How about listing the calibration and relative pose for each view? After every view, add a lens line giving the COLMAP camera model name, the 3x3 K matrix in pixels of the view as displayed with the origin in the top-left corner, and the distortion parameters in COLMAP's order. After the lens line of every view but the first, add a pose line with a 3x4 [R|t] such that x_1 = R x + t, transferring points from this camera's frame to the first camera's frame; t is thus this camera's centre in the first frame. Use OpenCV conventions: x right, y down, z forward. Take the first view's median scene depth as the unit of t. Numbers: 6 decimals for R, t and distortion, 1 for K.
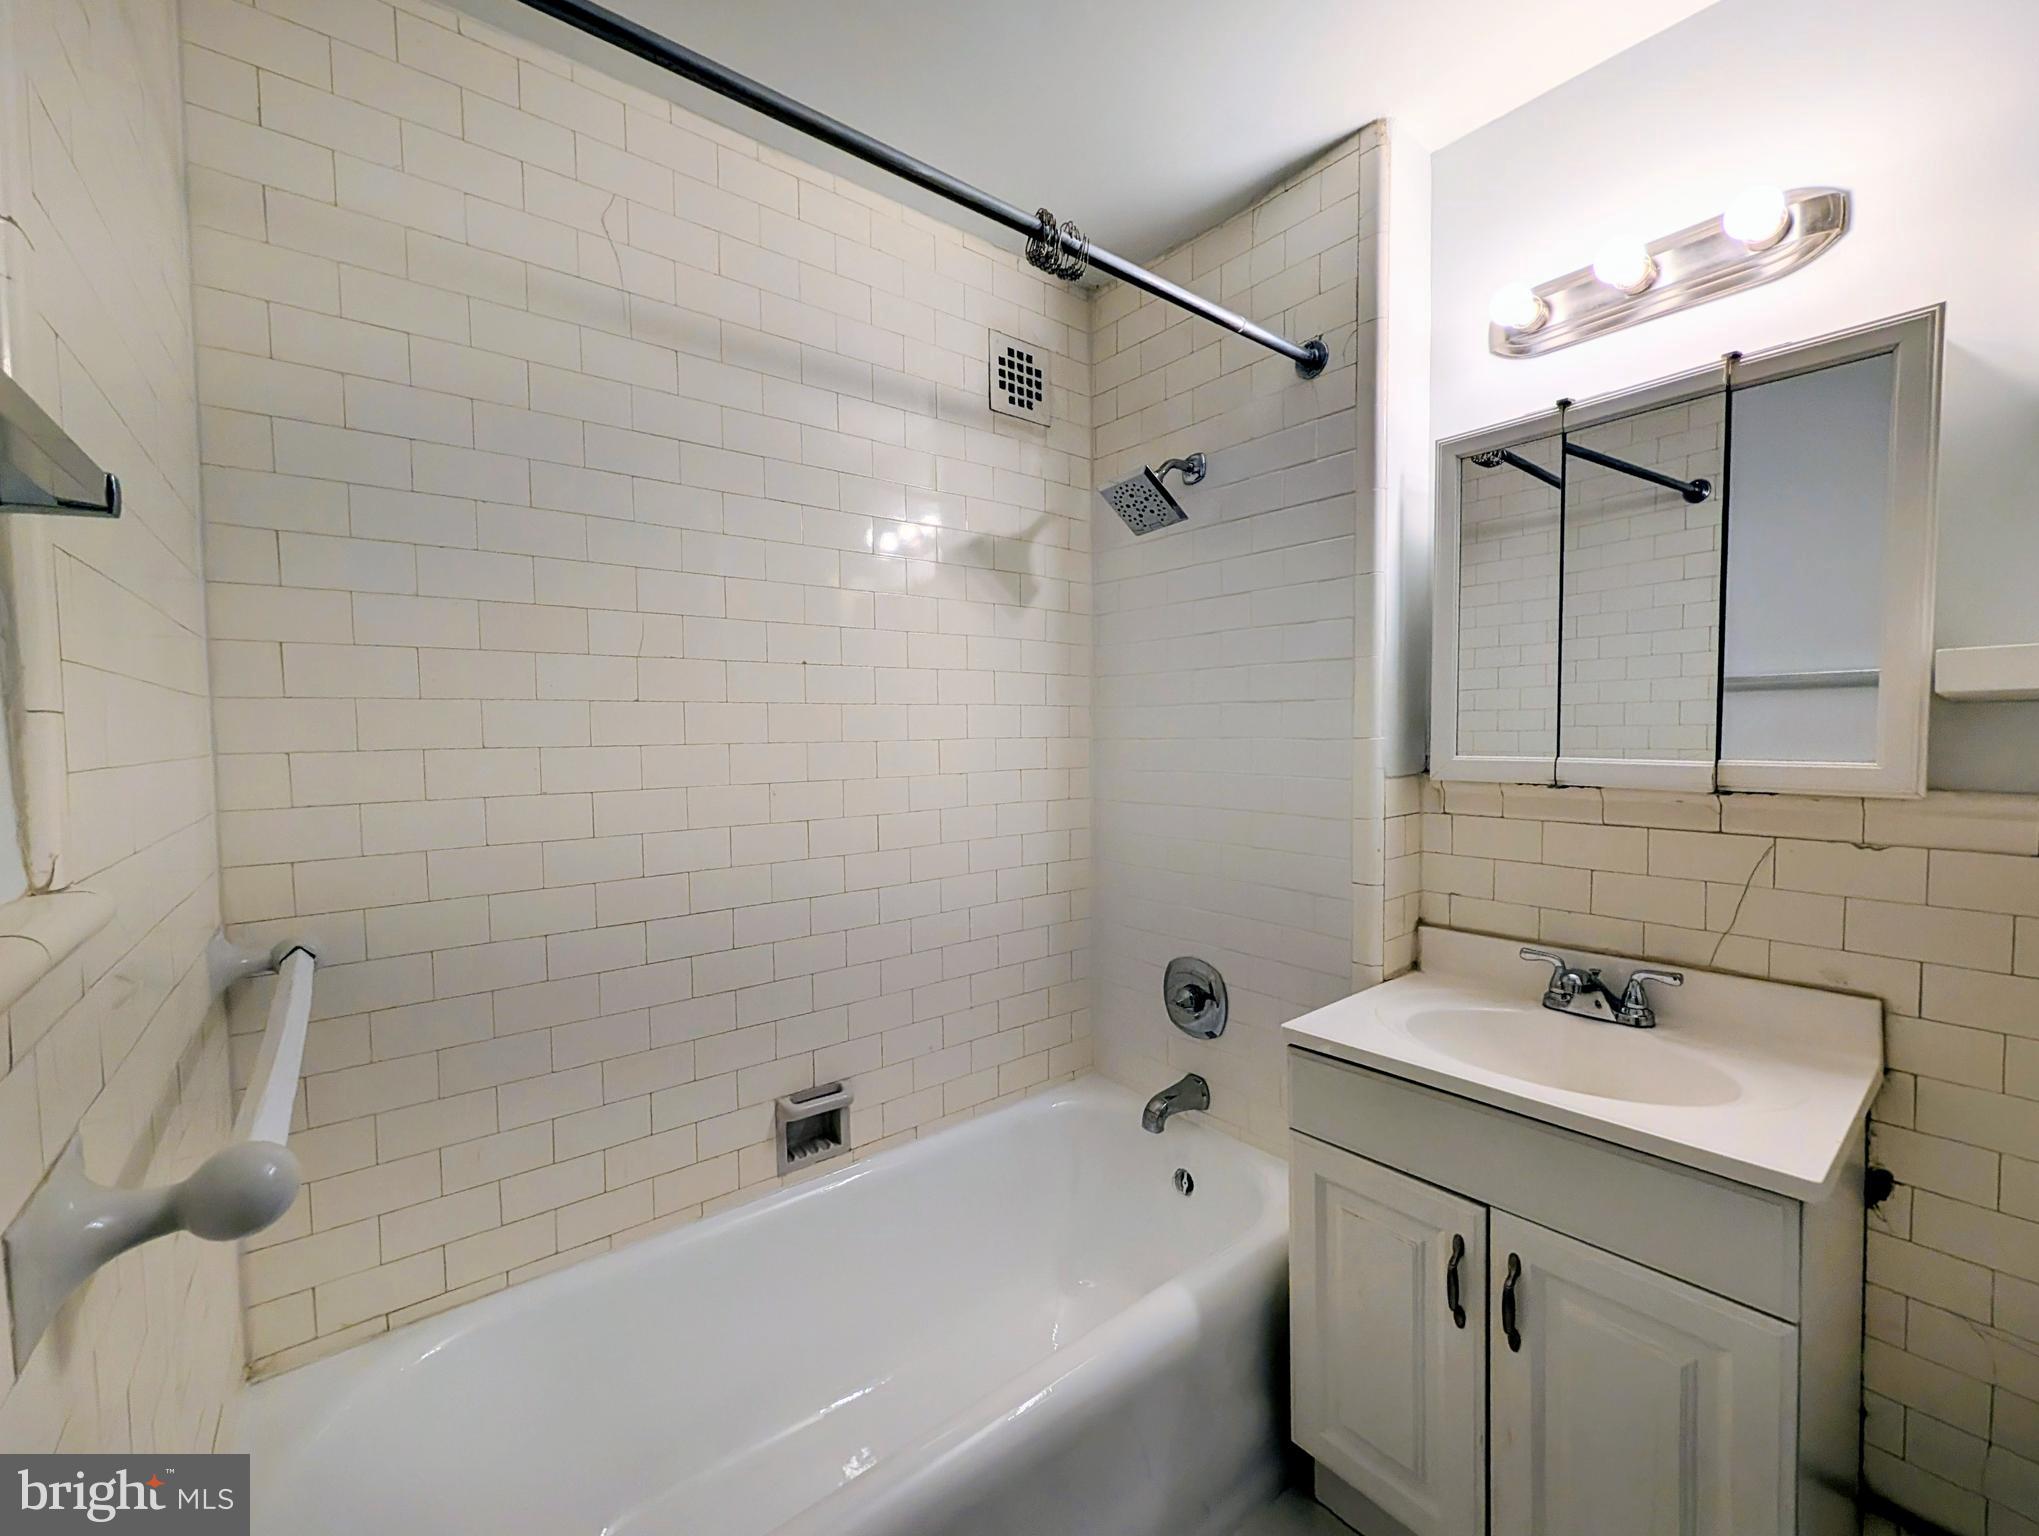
lens RADIAL K [[832.1, 0, 1025.5], [0, 832.1, 764.6], [0, 0, 1]] dist [-0.002127, -0.000236]
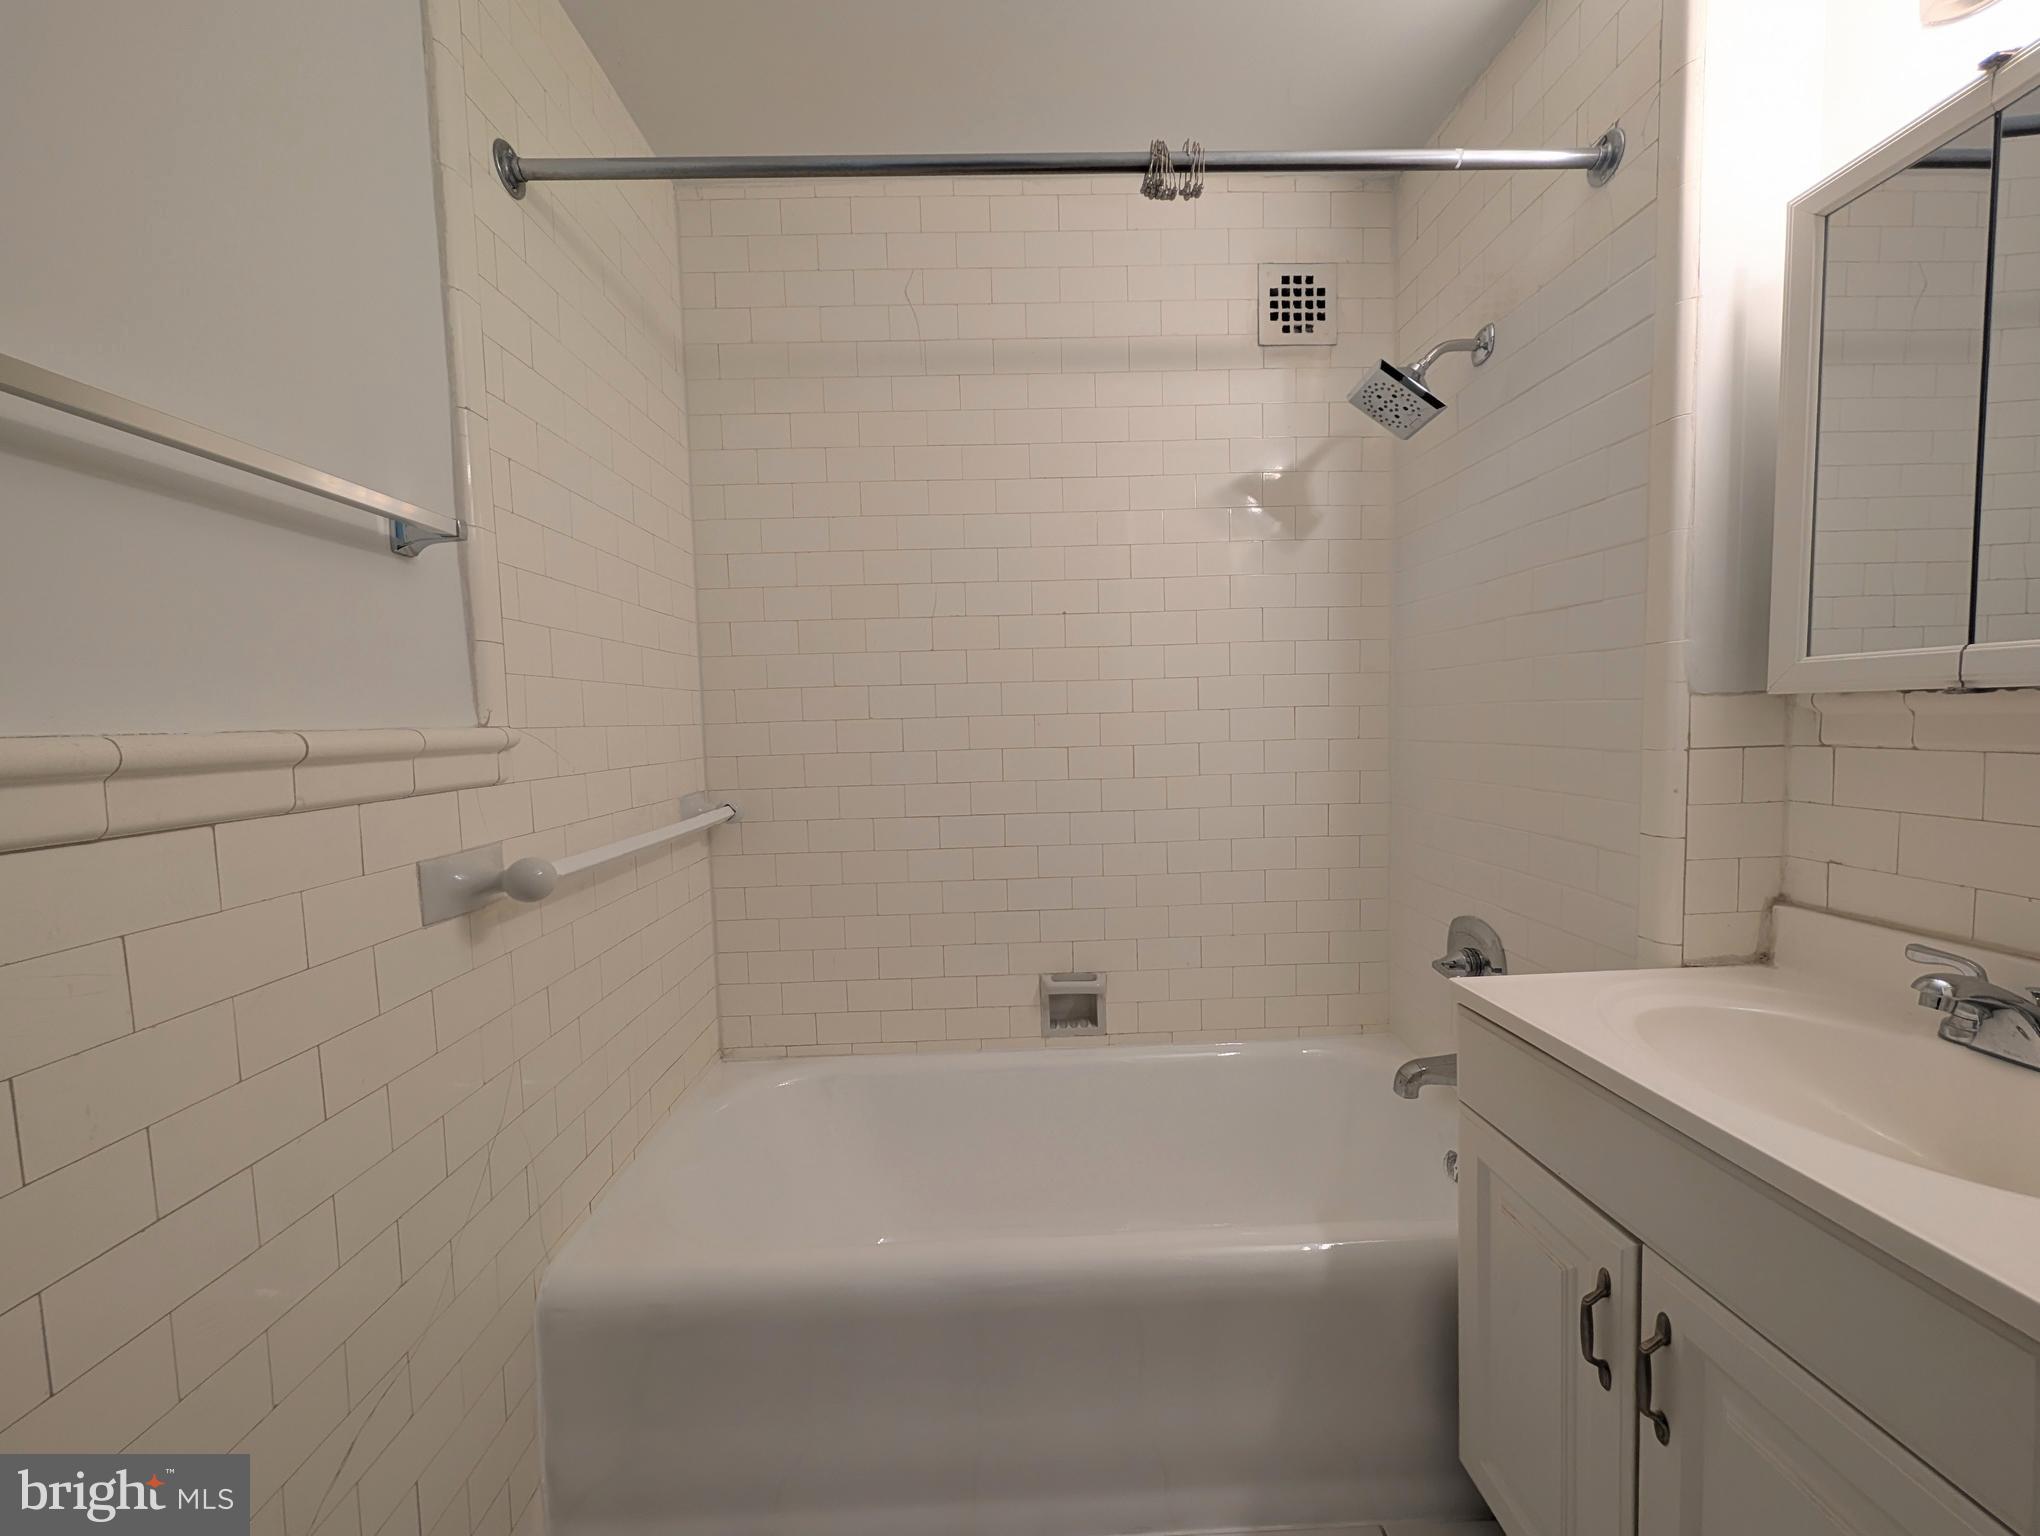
lens RADIAL K [[776.1, 0, 1023.1], [0, 776.1, 767.2], [0, 0, 1]] dist [-0.001116, 0.000126]
pose [[0.797709, 0.027177, -0.602430, 0.357668], [-0.007329, 0.999347, 0.035378, 0.057796], [0.602999, -0.023806, 0.797387, 0.082180]]
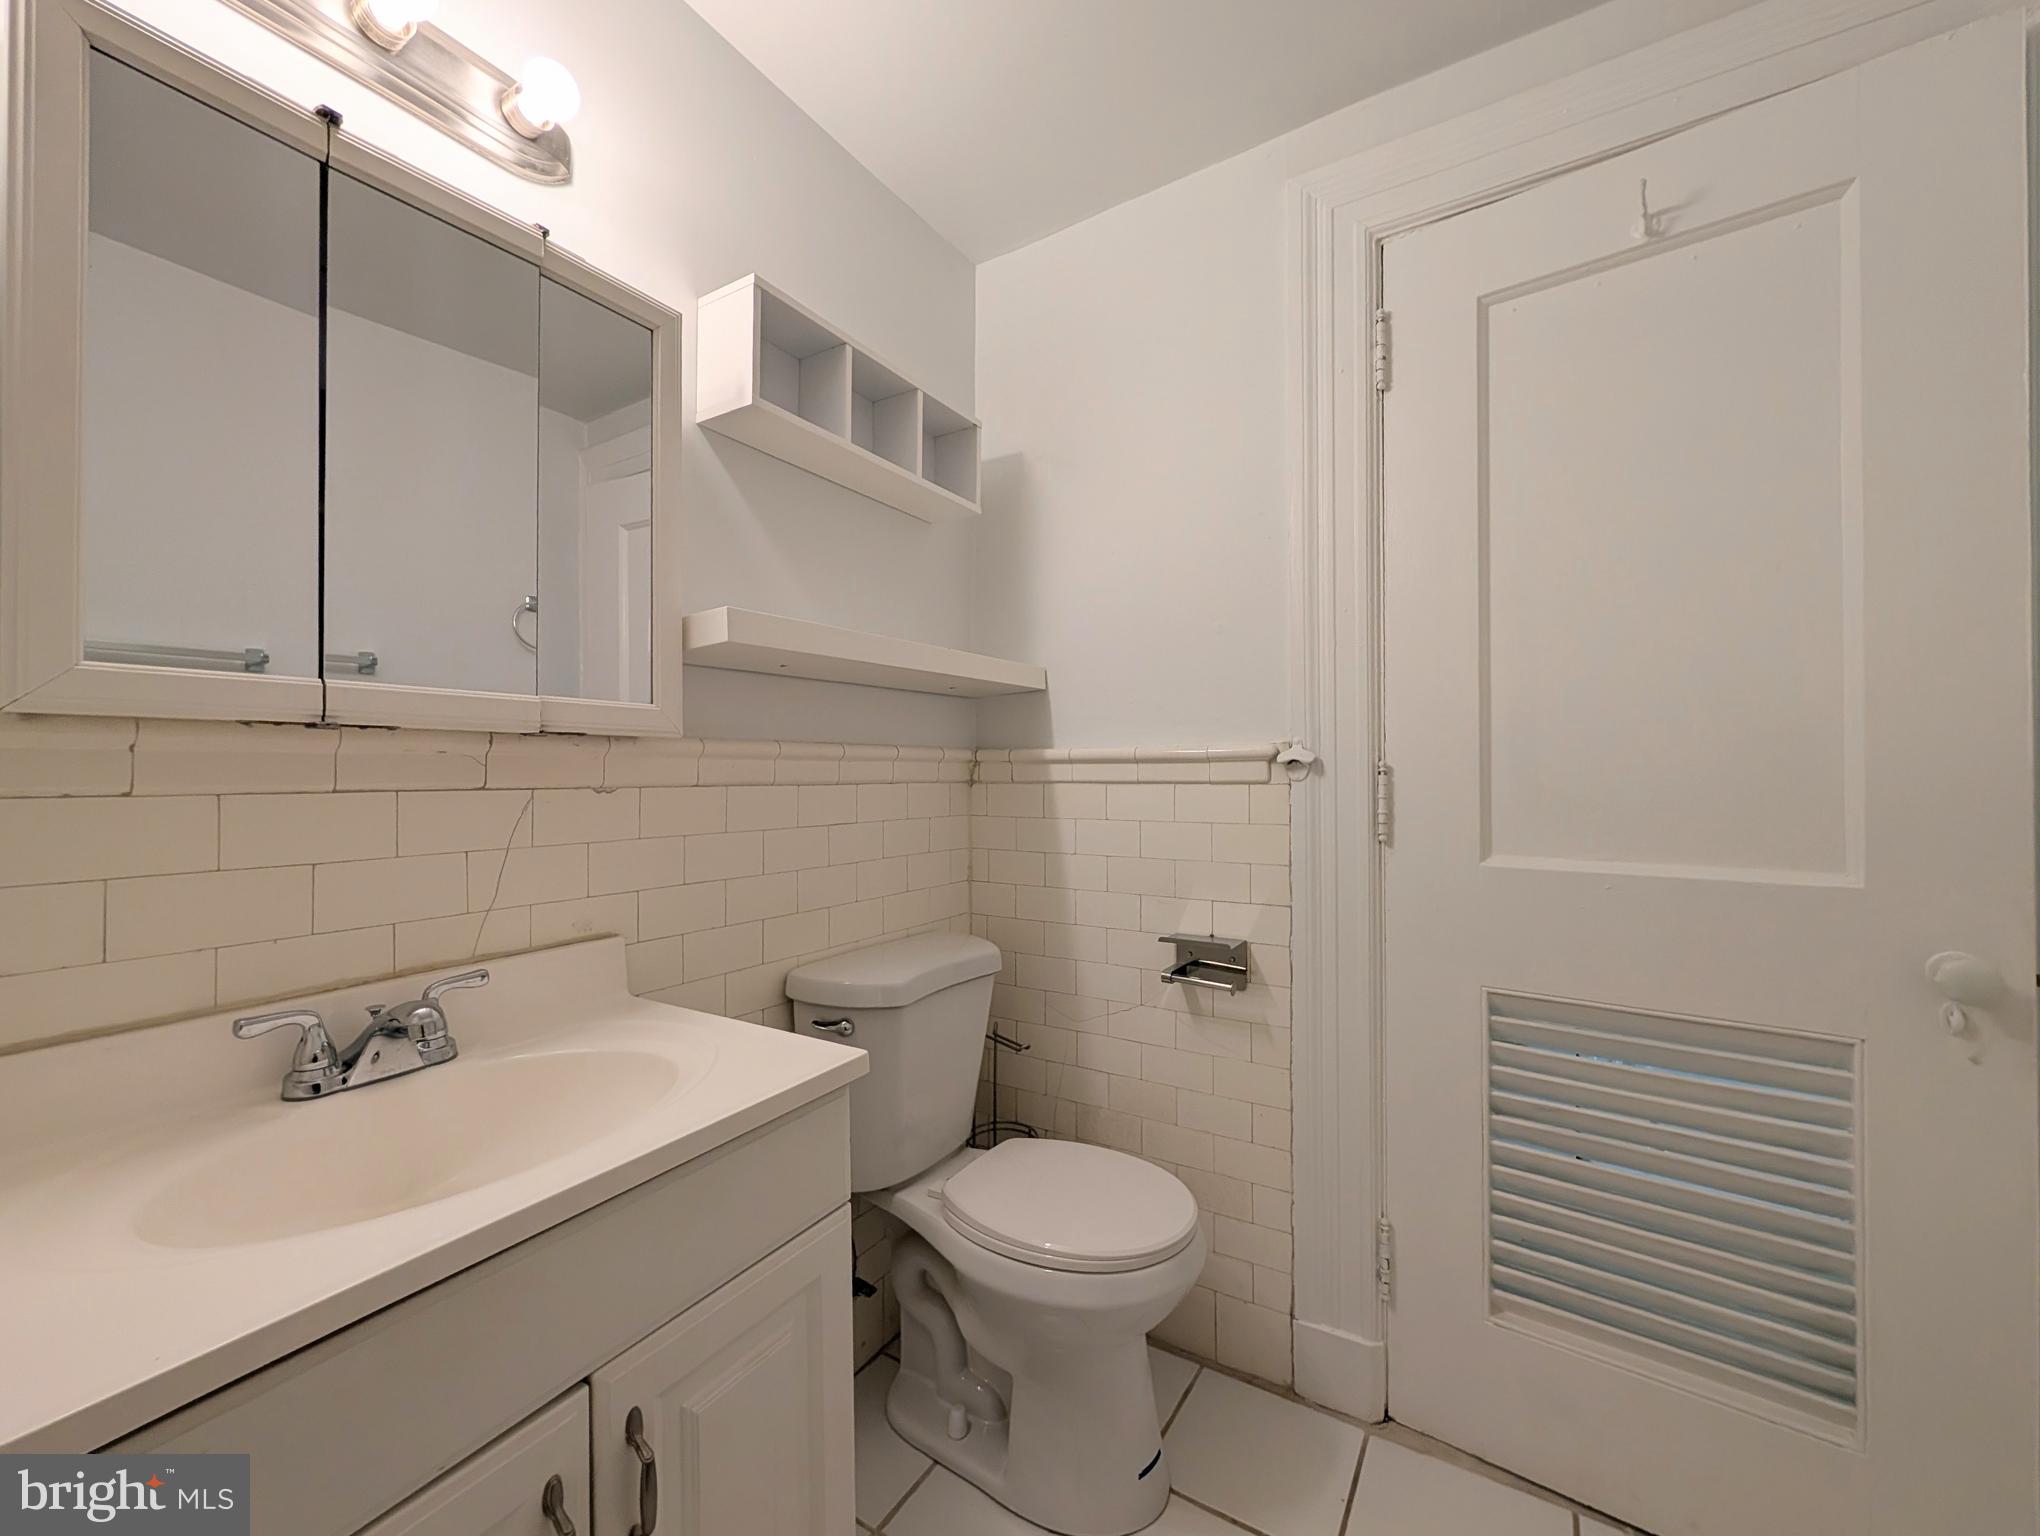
lens RADIAL K [[809.2, 0, 1023.2], [0, 809.2, 765.2], [0, 0, 1]] dist [0.001331, 0.000063]
pose [[-0.338293, 0.018692, 0.940855, -0.080086], [0.047303, 0.998877, -0.002837, 0.067964], [-0.939851, 0.043546, -0.338797, 0.606859]]
